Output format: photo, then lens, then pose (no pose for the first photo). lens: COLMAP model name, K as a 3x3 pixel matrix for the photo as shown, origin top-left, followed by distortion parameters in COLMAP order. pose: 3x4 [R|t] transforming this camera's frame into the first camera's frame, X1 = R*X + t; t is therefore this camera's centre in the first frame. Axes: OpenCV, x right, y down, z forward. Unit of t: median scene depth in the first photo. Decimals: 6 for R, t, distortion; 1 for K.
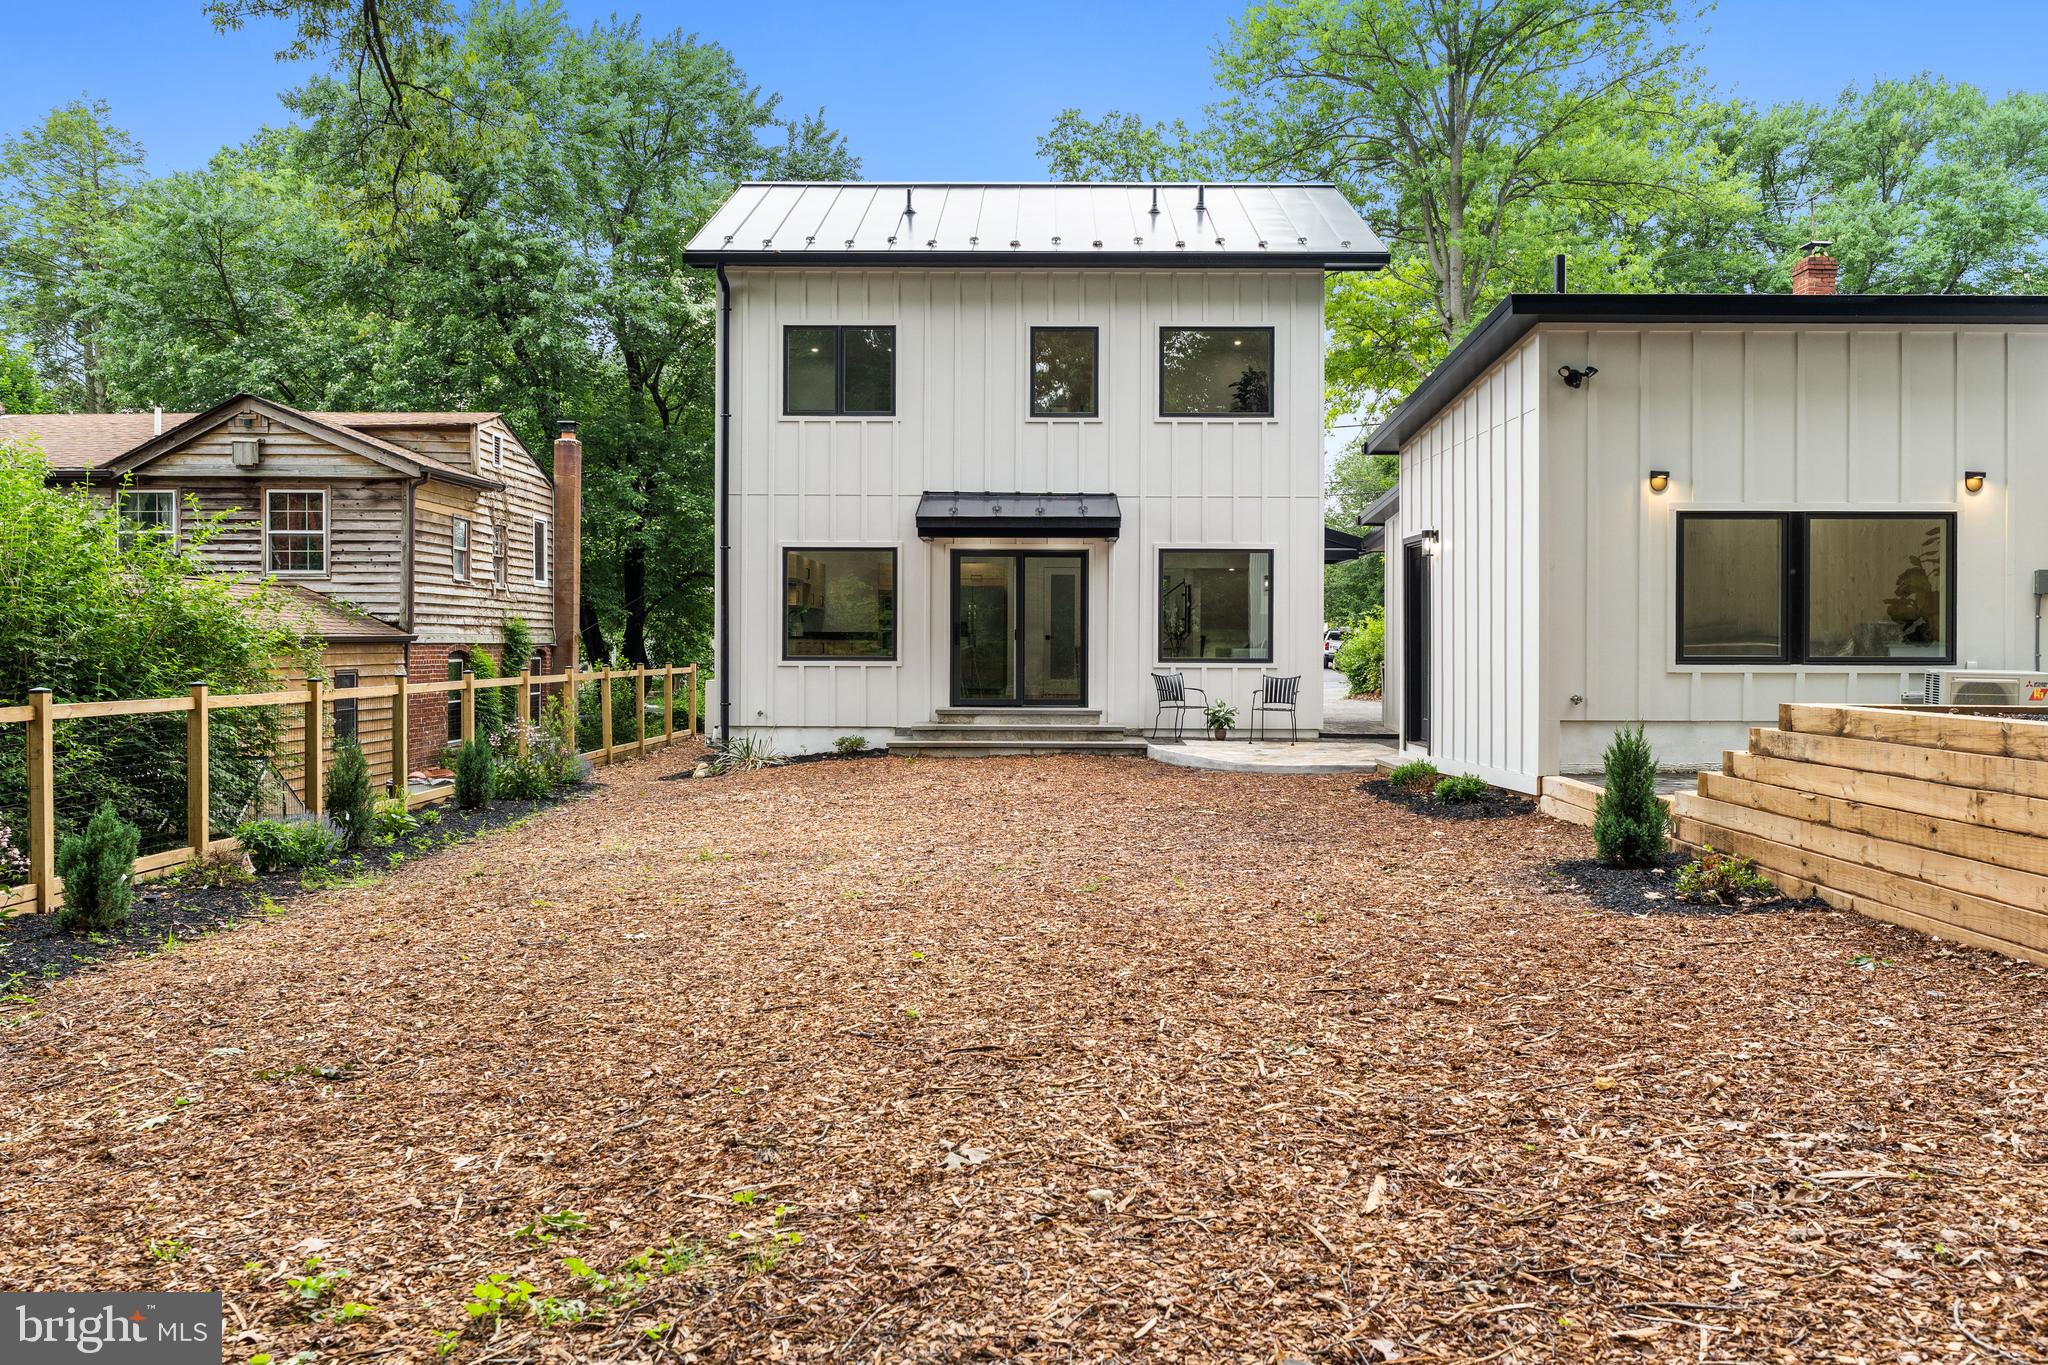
lens RADIAL K [[1600.1, 0, 1025.4], [0, 1600.1, 647.7], [0, 0, 1]] dist [-0.002532, 0.000310]
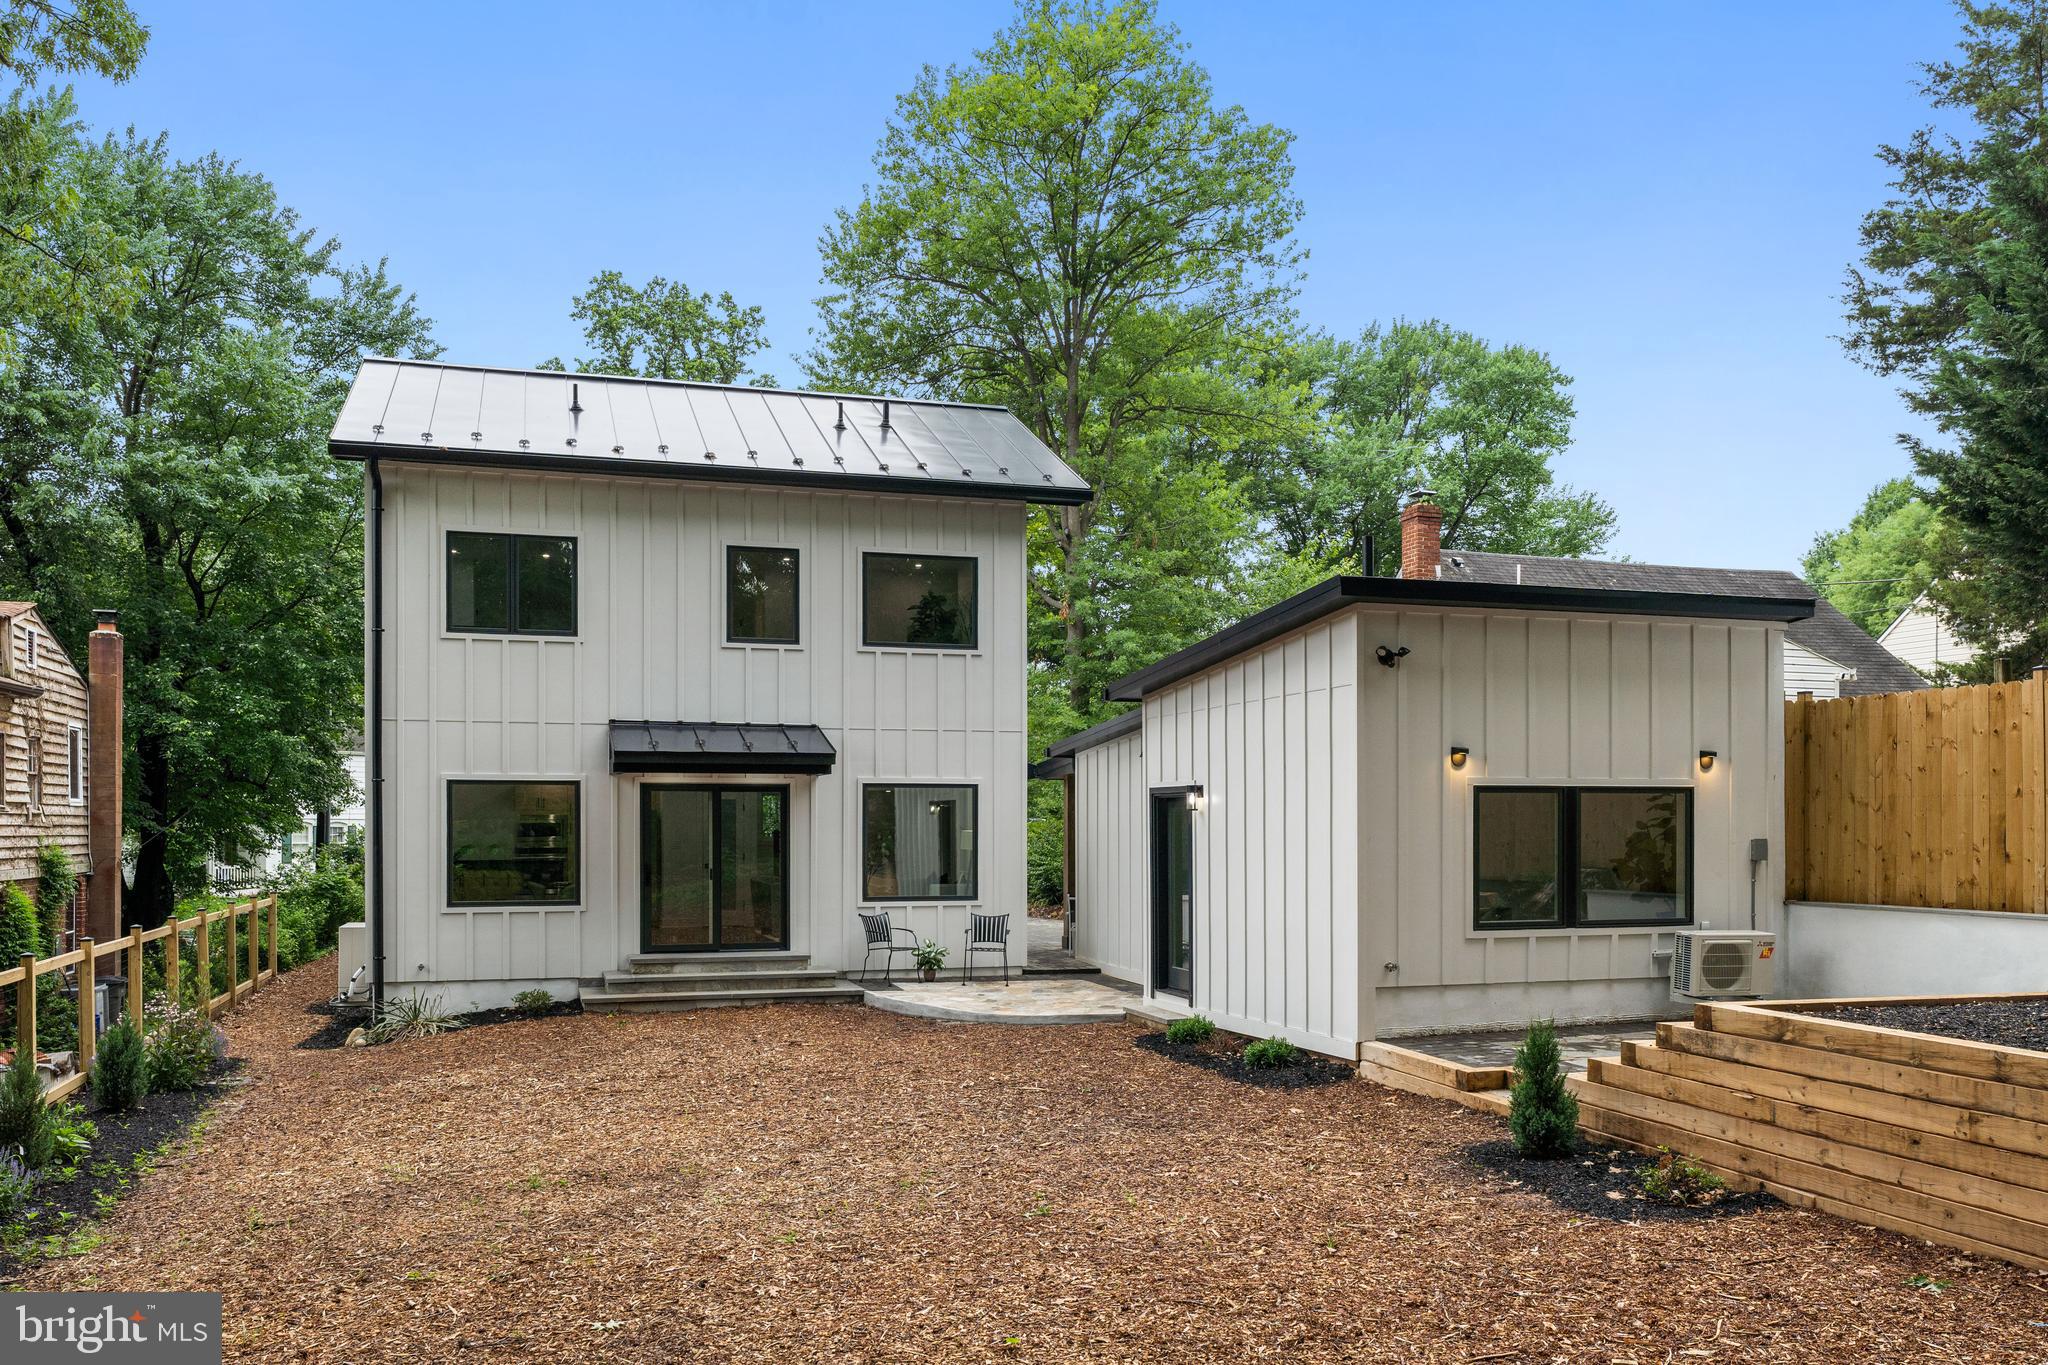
lens RADIAL K [[1633.6, 0, 1025.8], [0, 1633.6, 830.9], [0, 0, 1]] dist [-0.000285, 0.000901]
pose [[0.953575, -0.004943, 0.301115, -0.118517], [0.004377, 0.999987, 0.002554, -0.035351], [-0.301124, -0.001118, 0.953584, 0.035690]]
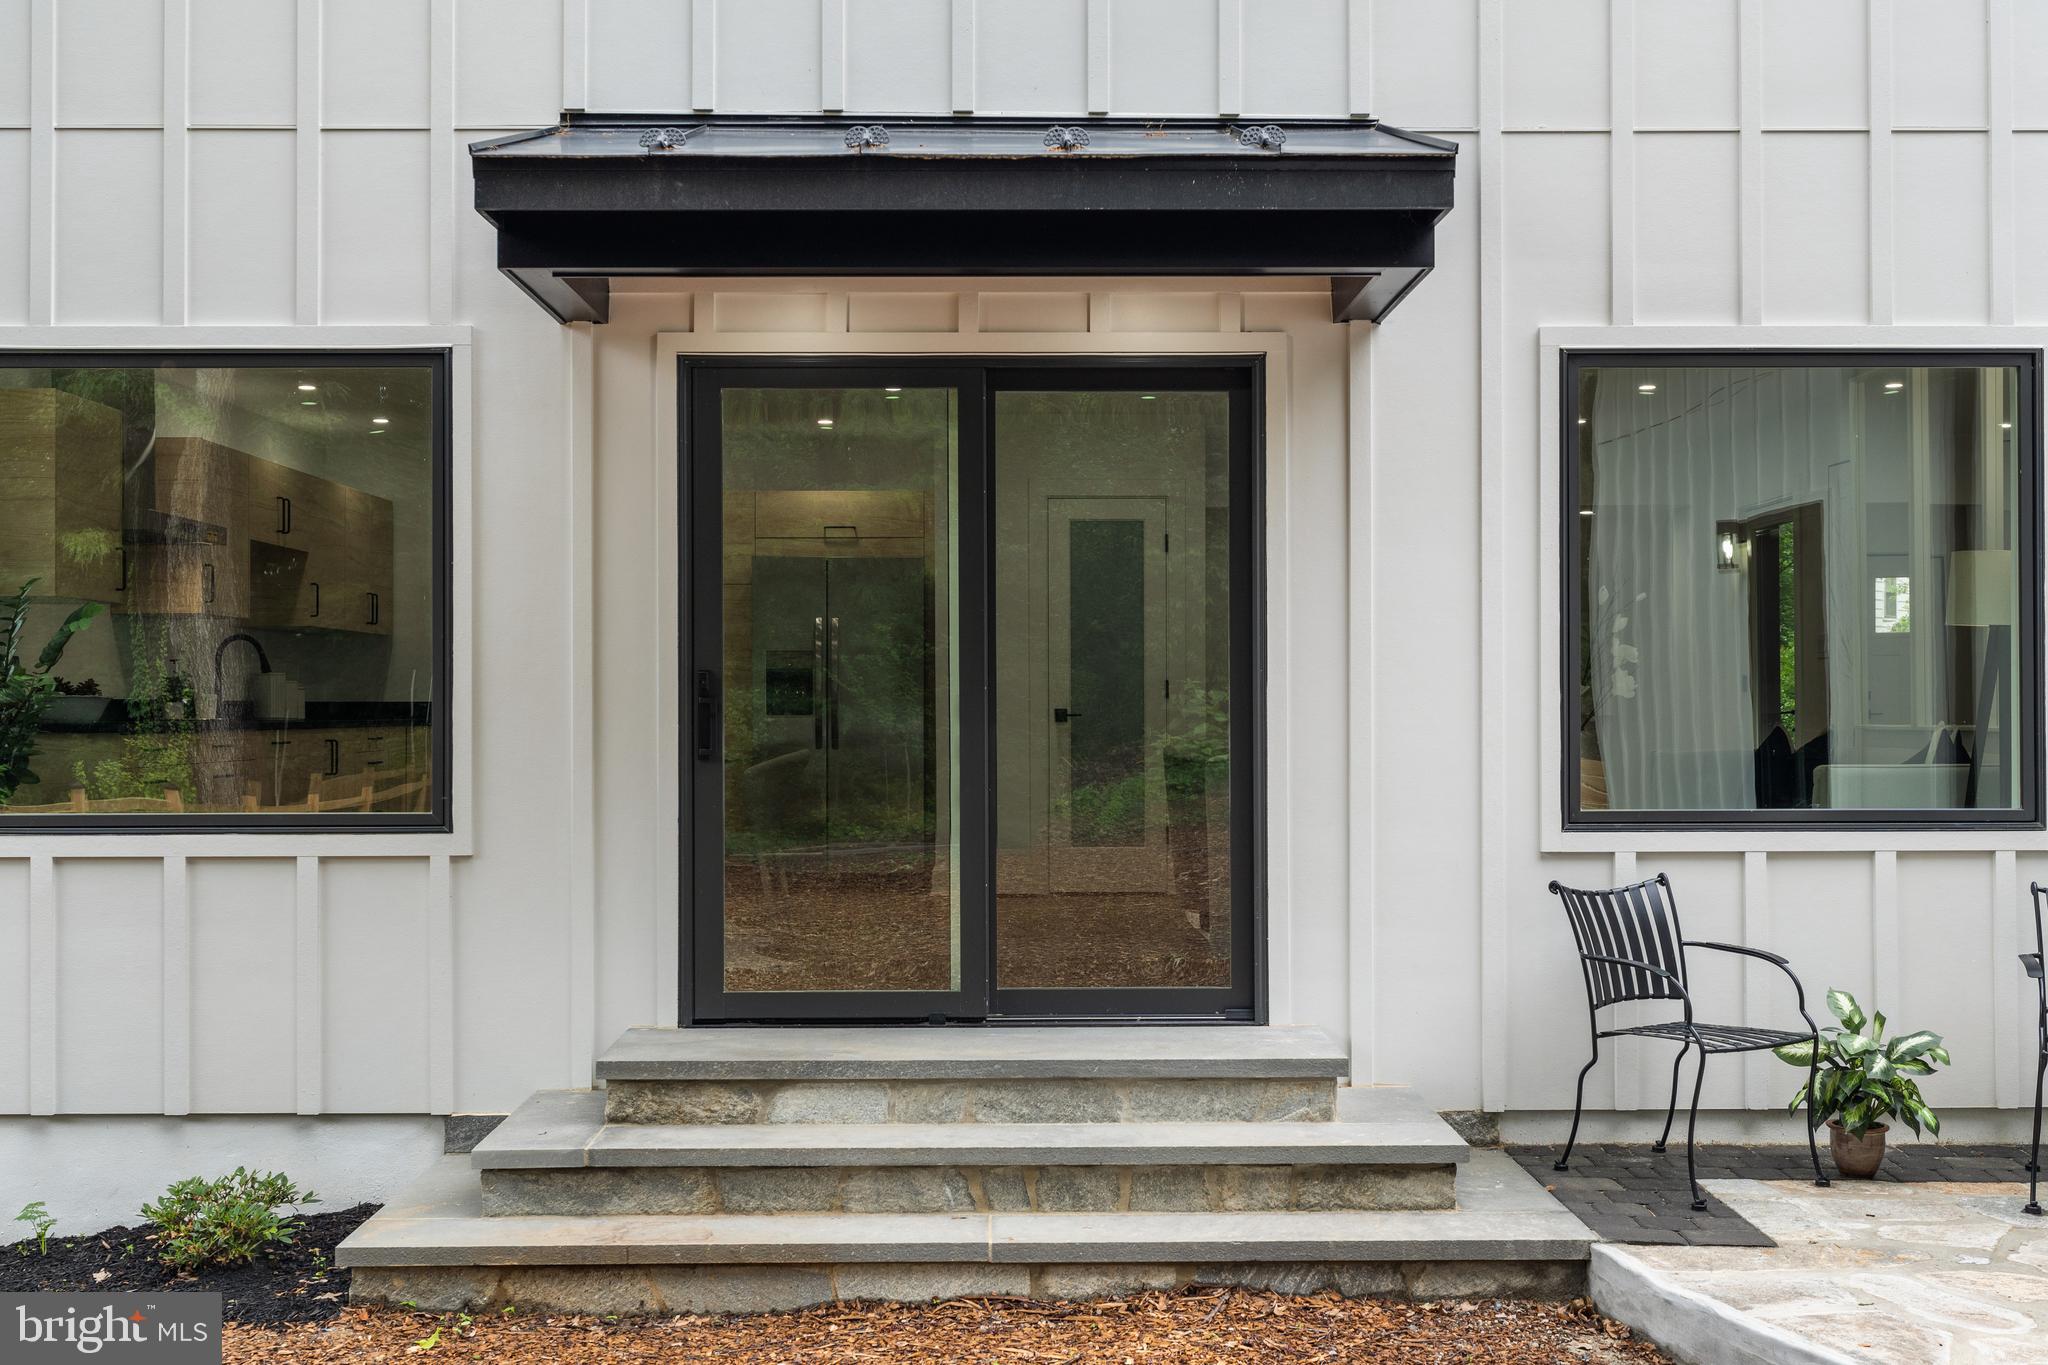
lens RADIAL K [[2305.0, 0, 1024.0], [0, 2305.0, 682.5], [0, 0, 1]] dist [-0.009449, -0.010274]
pose [[0.999808, -0.006237, 0.018593, -0.002644], [0.006467, 0.999902, -0.012387, -0.009007], [-0.018514, 0.012505, 0.999750, 0.660864]]
